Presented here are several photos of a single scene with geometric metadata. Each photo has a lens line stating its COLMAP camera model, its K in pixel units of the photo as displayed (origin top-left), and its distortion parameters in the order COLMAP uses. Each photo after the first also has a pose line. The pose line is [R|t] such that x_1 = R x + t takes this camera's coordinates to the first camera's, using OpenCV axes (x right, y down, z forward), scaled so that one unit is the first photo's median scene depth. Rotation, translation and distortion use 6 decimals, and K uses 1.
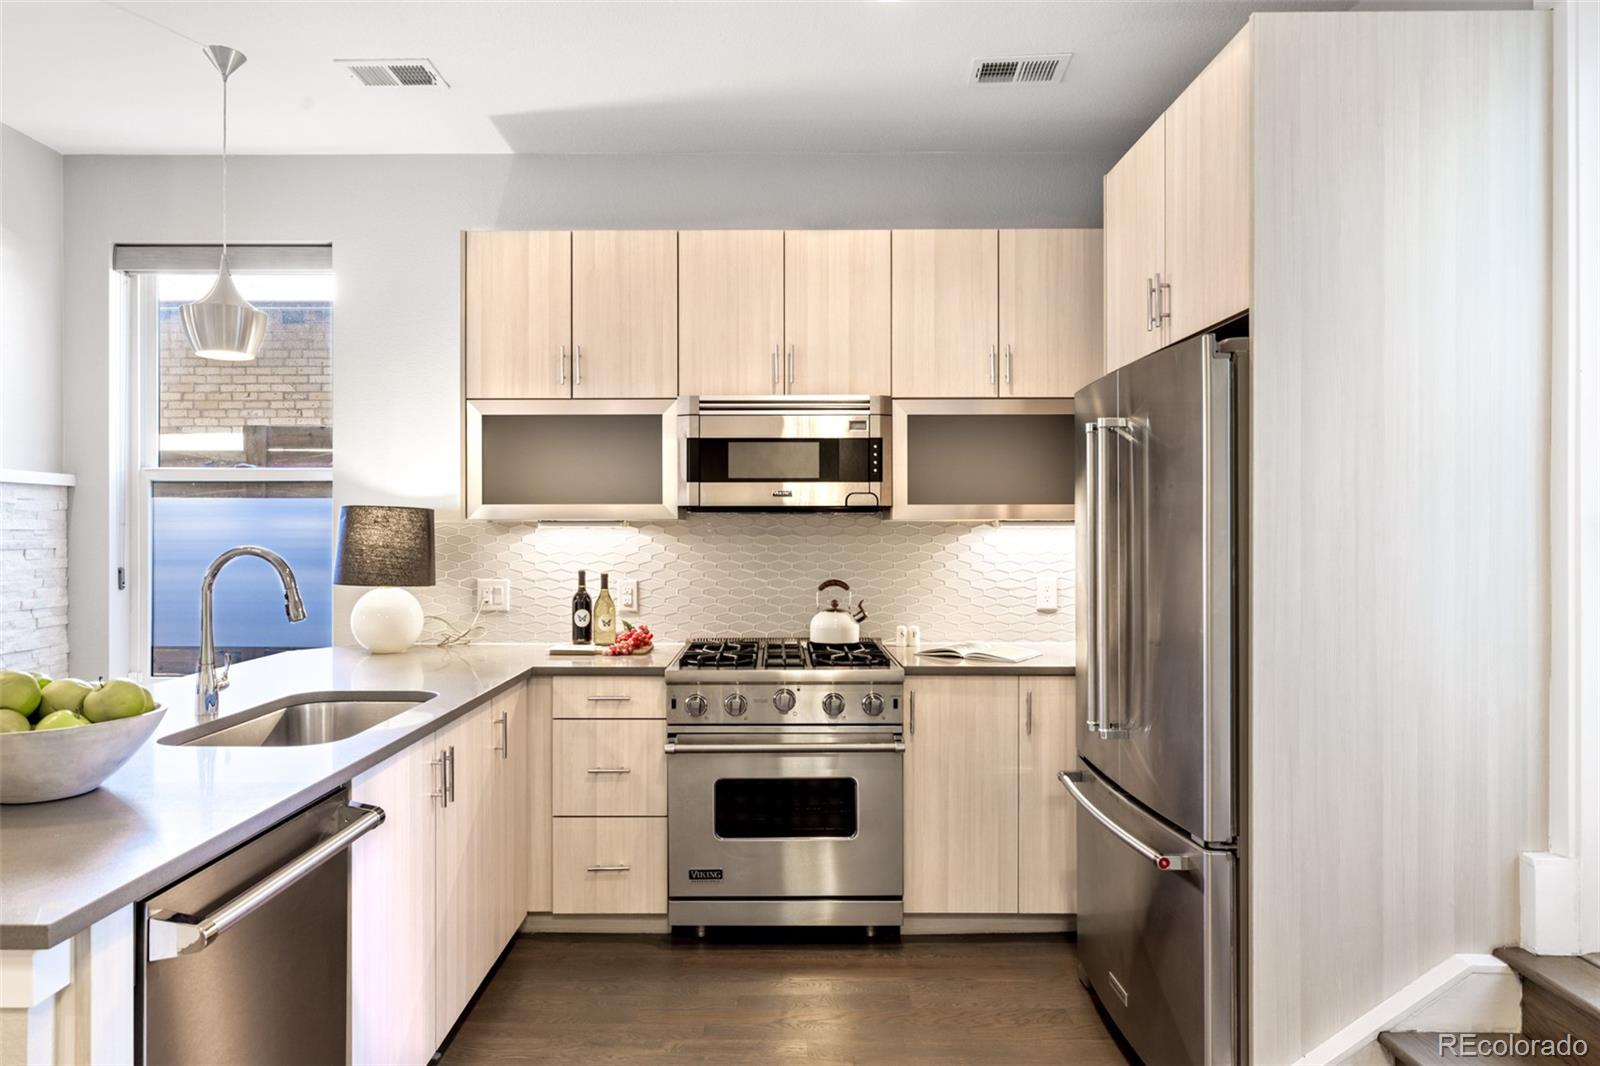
lens RADIAL K [[987.2, 0, 788.7], [0, 987.2, 532.4], [0, 0, 1]] dist [-0.006781, 0.004075]
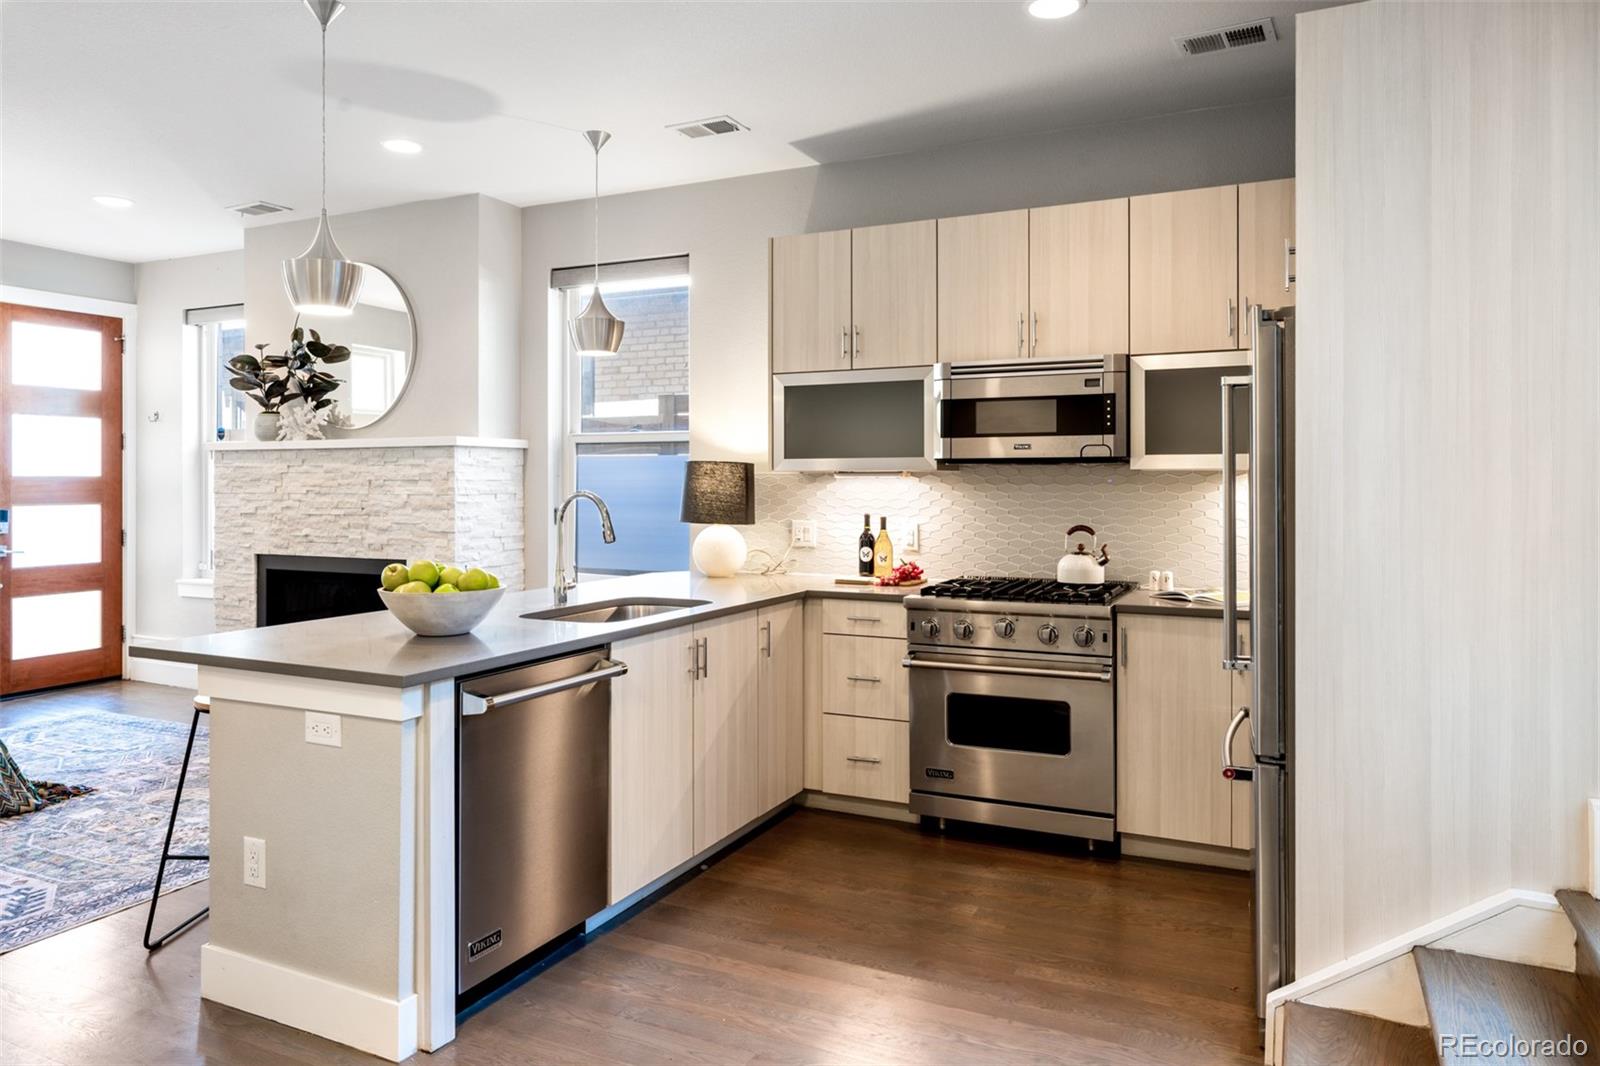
lens RADIAL K [[1069.1, 0, 810.4], [0, 1069.1, 482.3], [0, 0, 1]] dist [-0.011205, 0.006952]
pose [[0.903858, -0.000475, -0.427832, 0.292855], [0.000297, 1.000000, -0.000482, 0.001389], [0.427832, 0.000309, 0.903858, -0.193687]]
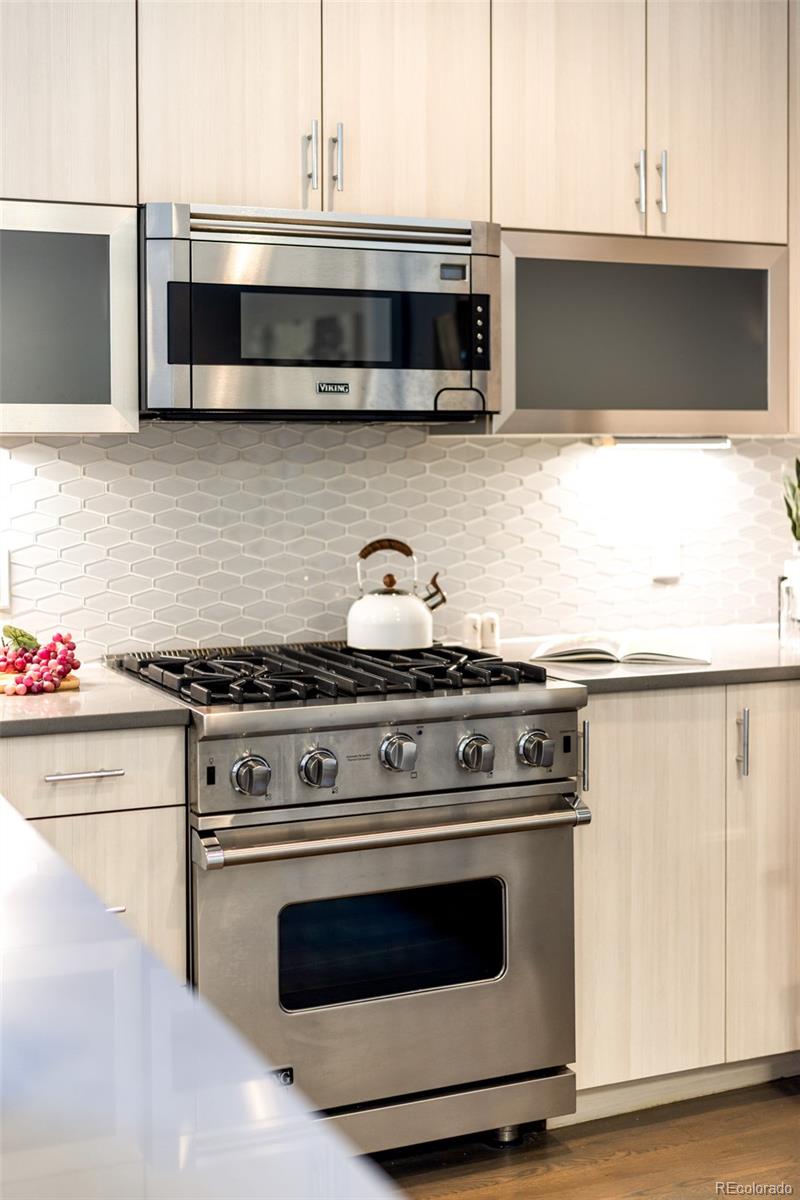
lens RADIAL K [[1680.3, 0, 451.4], [0, 1680.3, 465.5], [0, 0, 1]] dist [-0.020900, 0.000000]
pose [[0.905394, -0.005553, 0.424535, -0.351294], [0.002670, 0.999969, 0.007385, -0.001840], [-0.424563, -0.005553, 0.905381, 0.105051]]
